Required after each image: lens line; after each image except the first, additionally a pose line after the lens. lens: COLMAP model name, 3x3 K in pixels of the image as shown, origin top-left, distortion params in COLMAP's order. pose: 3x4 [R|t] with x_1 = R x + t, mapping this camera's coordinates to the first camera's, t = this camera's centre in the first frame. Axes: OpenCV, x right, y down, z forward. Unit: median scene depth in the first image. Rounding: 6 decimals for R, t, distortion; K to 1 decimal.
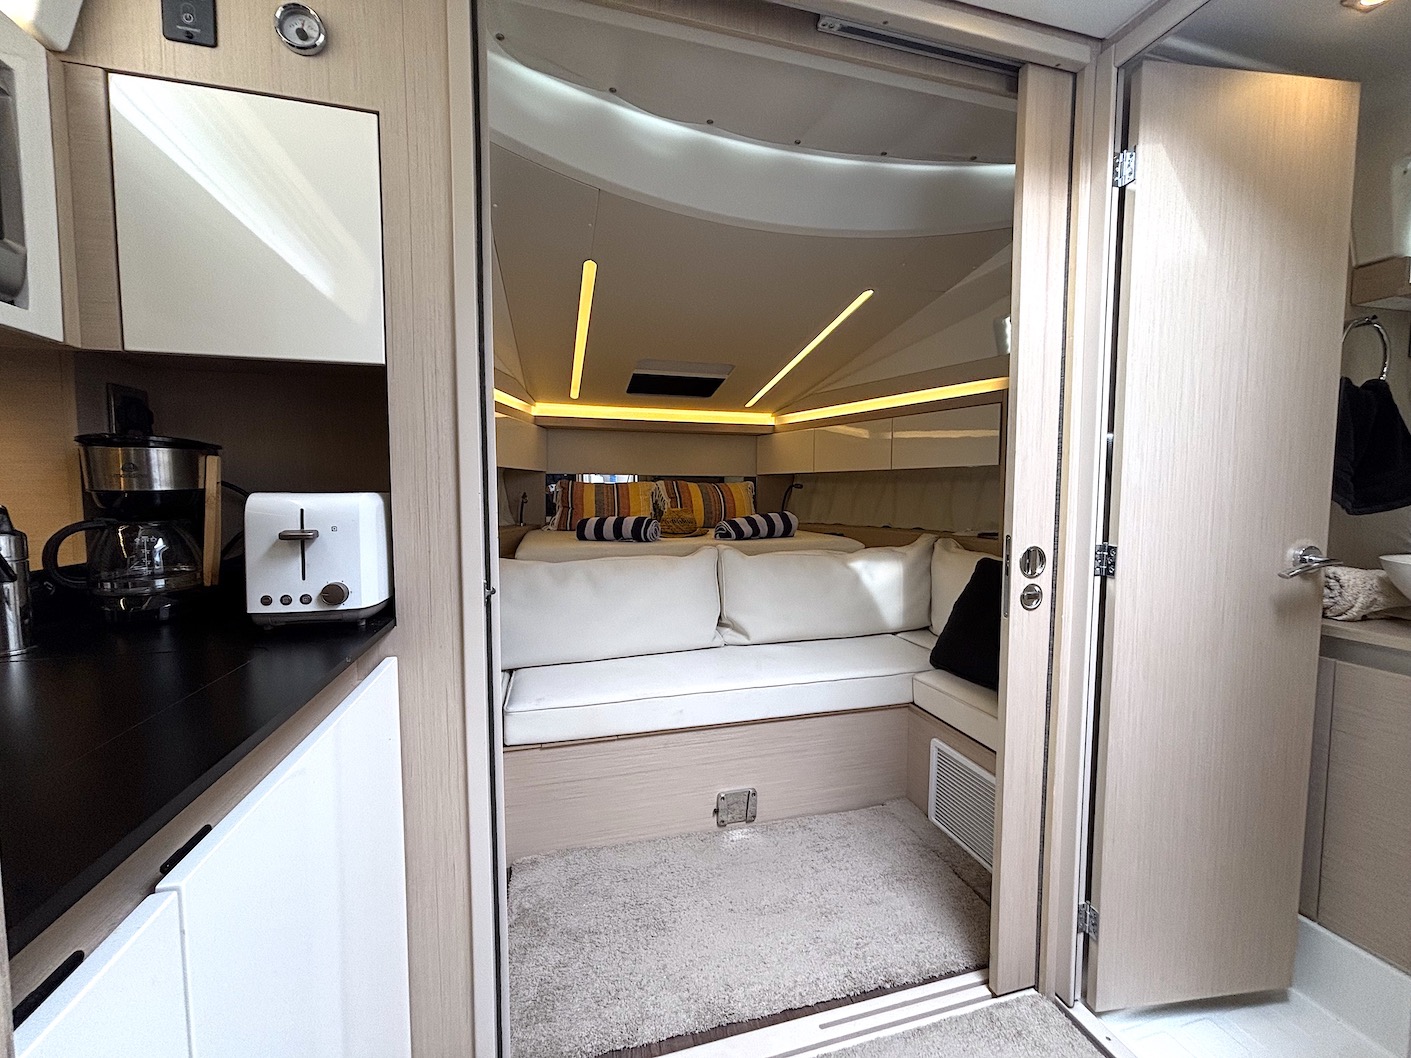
lens RADIAL K [[568.9, 0, 702.6], [0, 568.9, 527.0], [0, 0, 1]] dist [0.000535, -0.000256]
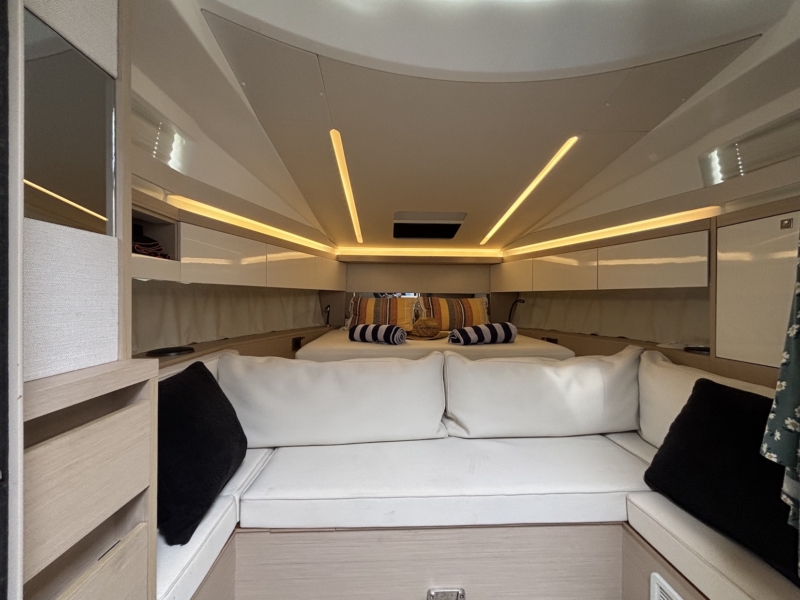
lens RADIAL K [[322.6, 0, 402.1], [0, 322.6, 295.9], [0, 0, 1]] dist [0.000535, -0.000256]
pose [[0.975861, 0.004847, -0.218340, 0.077689], [-0.020560, 0.997353, -0.069750, -0.033129], [0.217424, 0.072556, 0.973377, 0.247660]]
